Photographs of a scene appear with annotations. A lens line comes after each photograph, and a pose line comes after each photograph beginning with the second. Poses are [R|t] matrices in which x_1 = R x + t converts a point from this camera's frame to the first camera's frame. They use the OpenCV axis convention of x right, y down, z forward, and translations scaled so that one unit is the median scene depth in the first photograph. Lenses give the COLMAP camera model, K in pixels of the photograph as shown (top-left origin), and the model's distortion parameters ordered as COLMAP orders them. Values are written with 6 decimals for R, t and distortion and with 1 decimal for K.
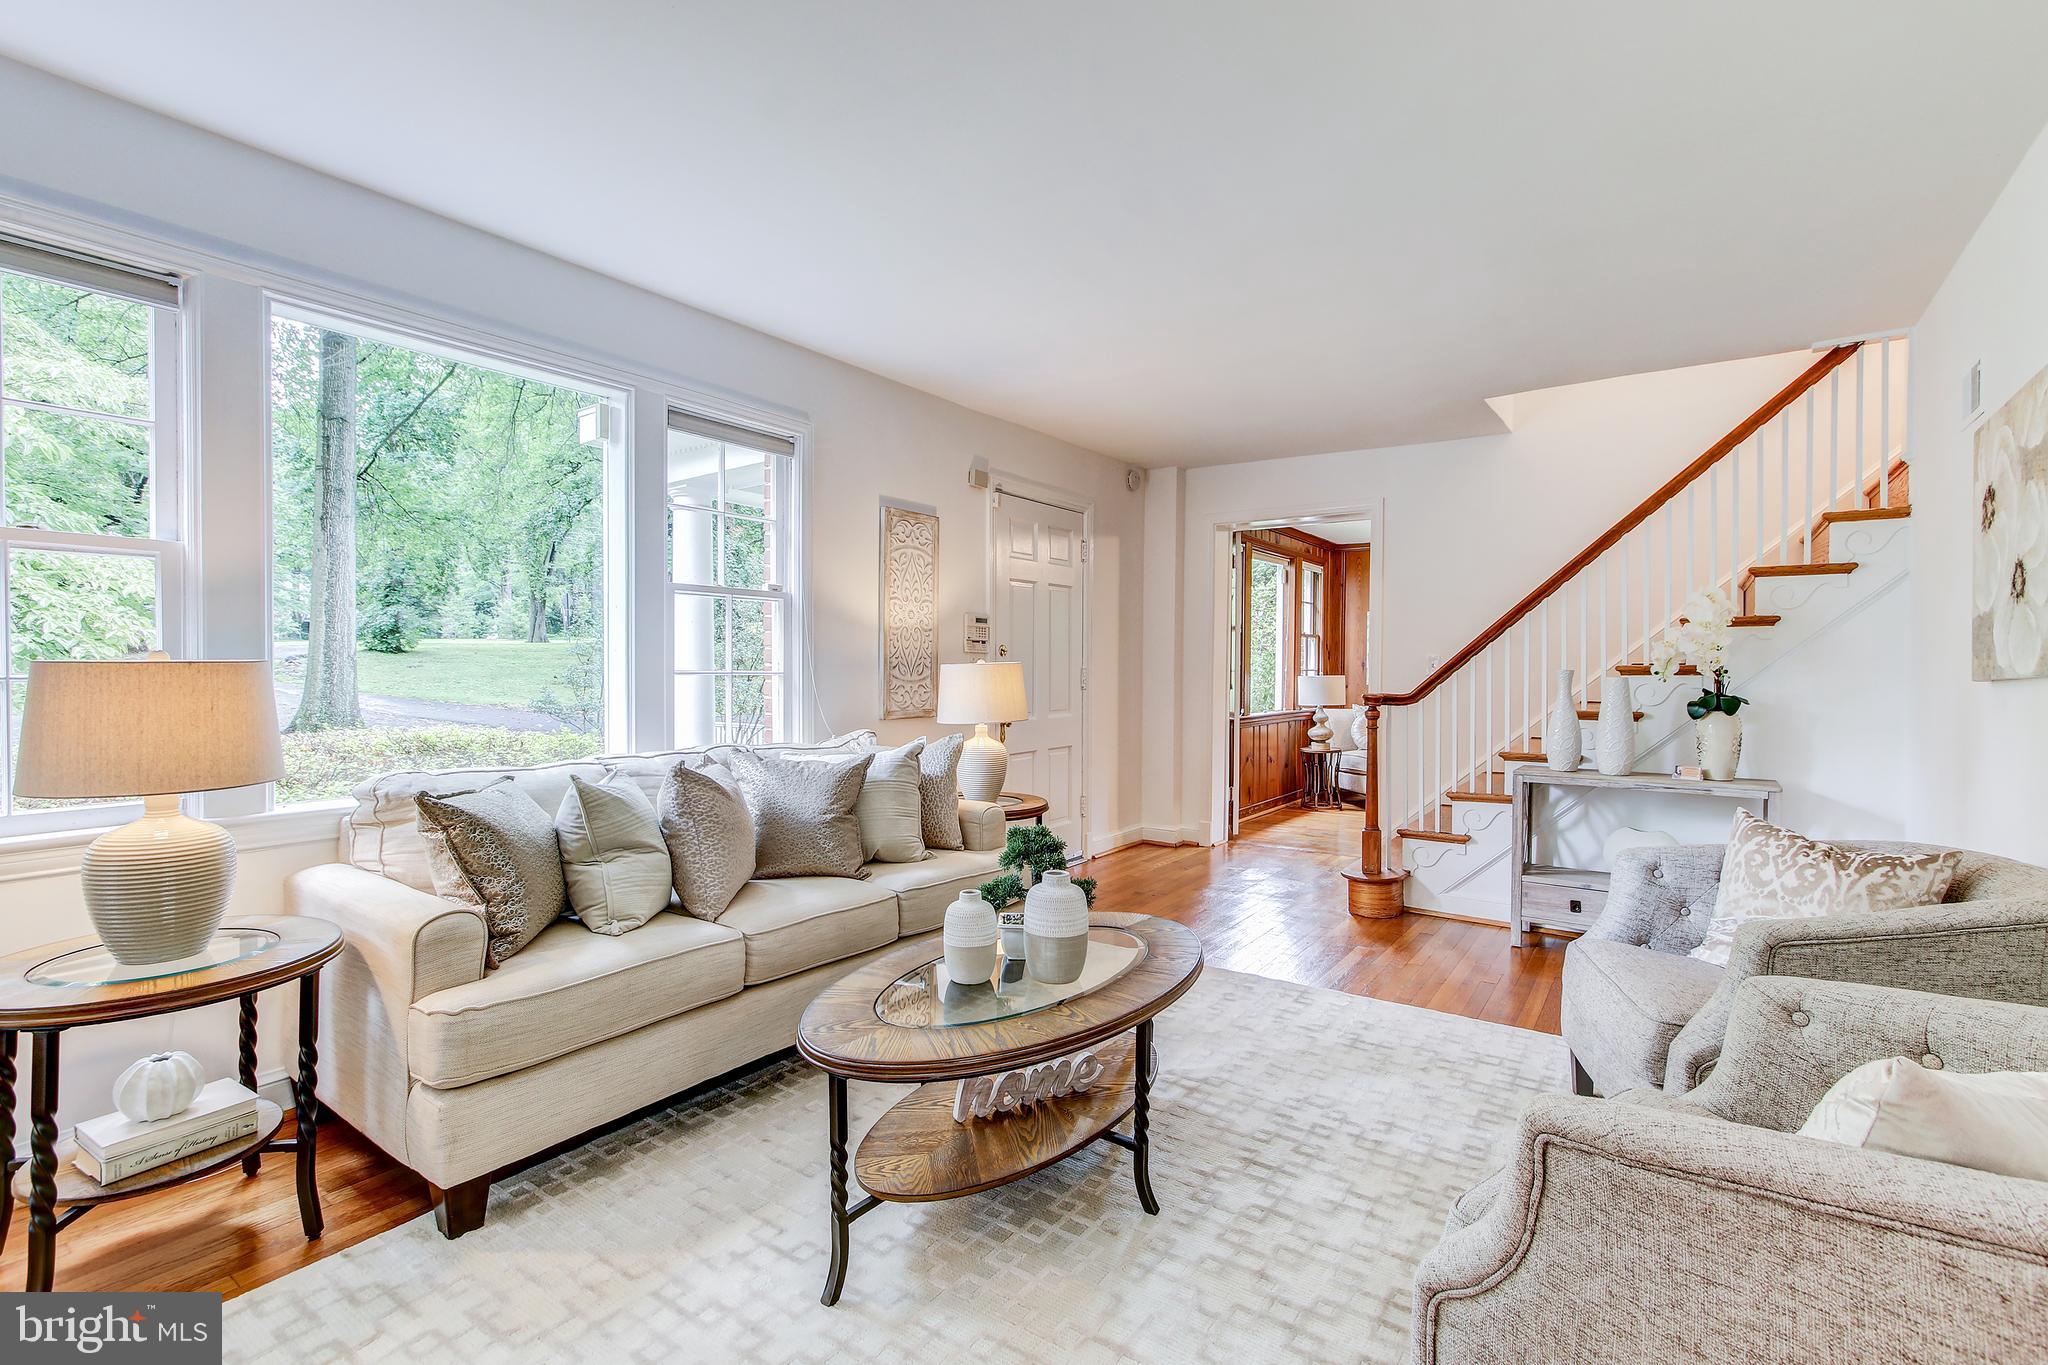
lens RADIAL K [[951.3, 0, 1033.9], [0, 951.3, 674.5], [0, 0, 1]] dist [-0.002602, 0.004548]
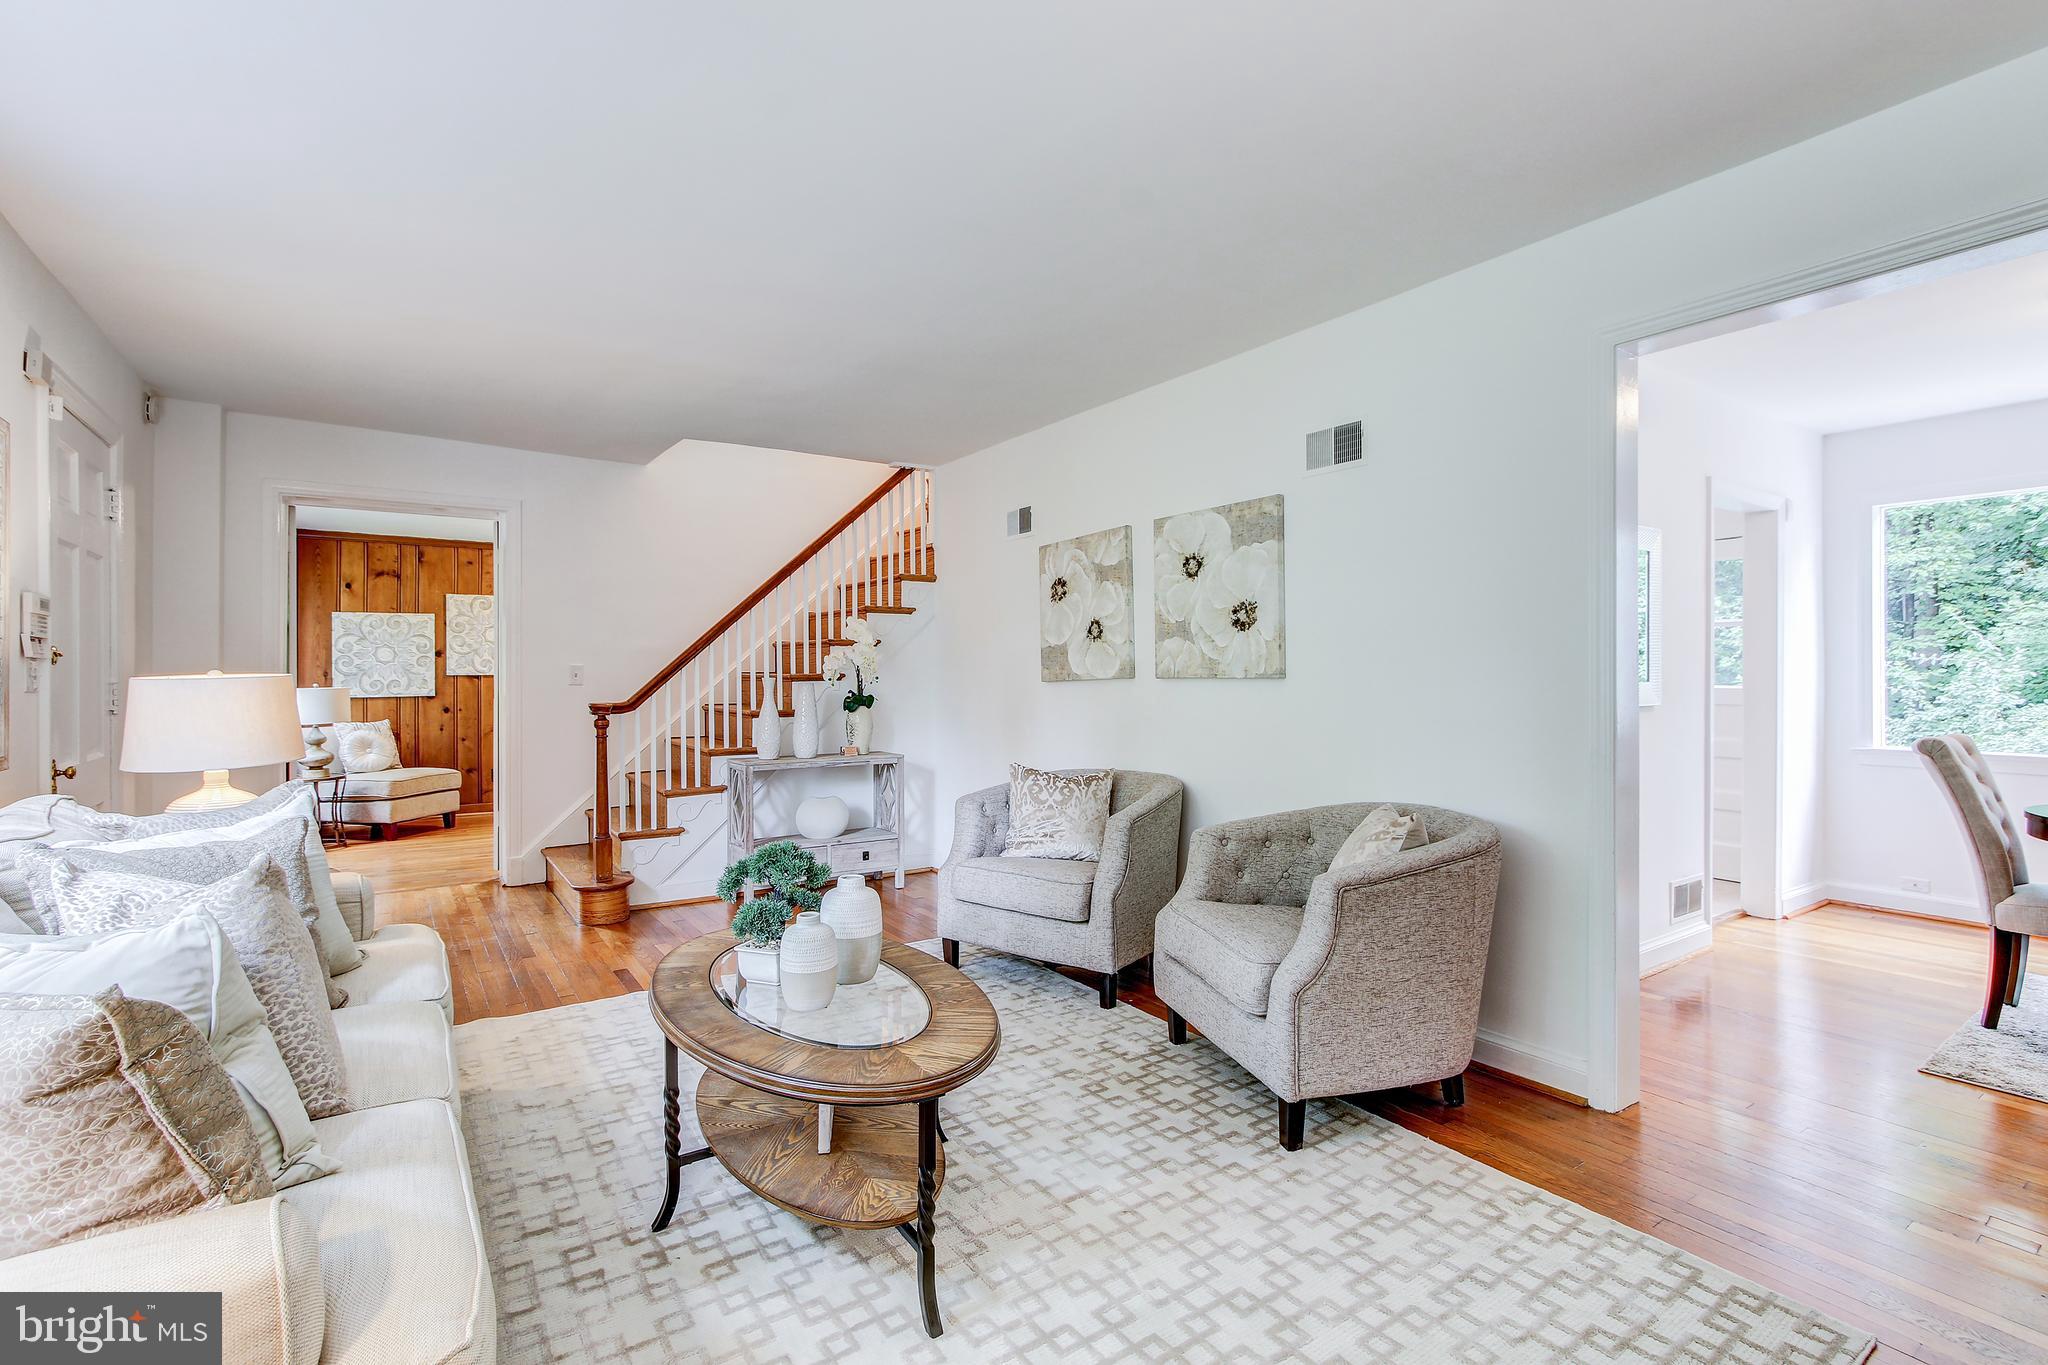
lens RADIAL K [[951.3, 0, 1033.9], [0, 951.3, 674.5], [0, 0, 1]] dist [-0.002602, 0.004548]
pose [[0.341840, -0.006202, 0.939738, -0.528693], [0.012806, 0.999916, 0.001941, -0.007602], [-0.939671, 0.011371, 0.341891, 0.271530]]
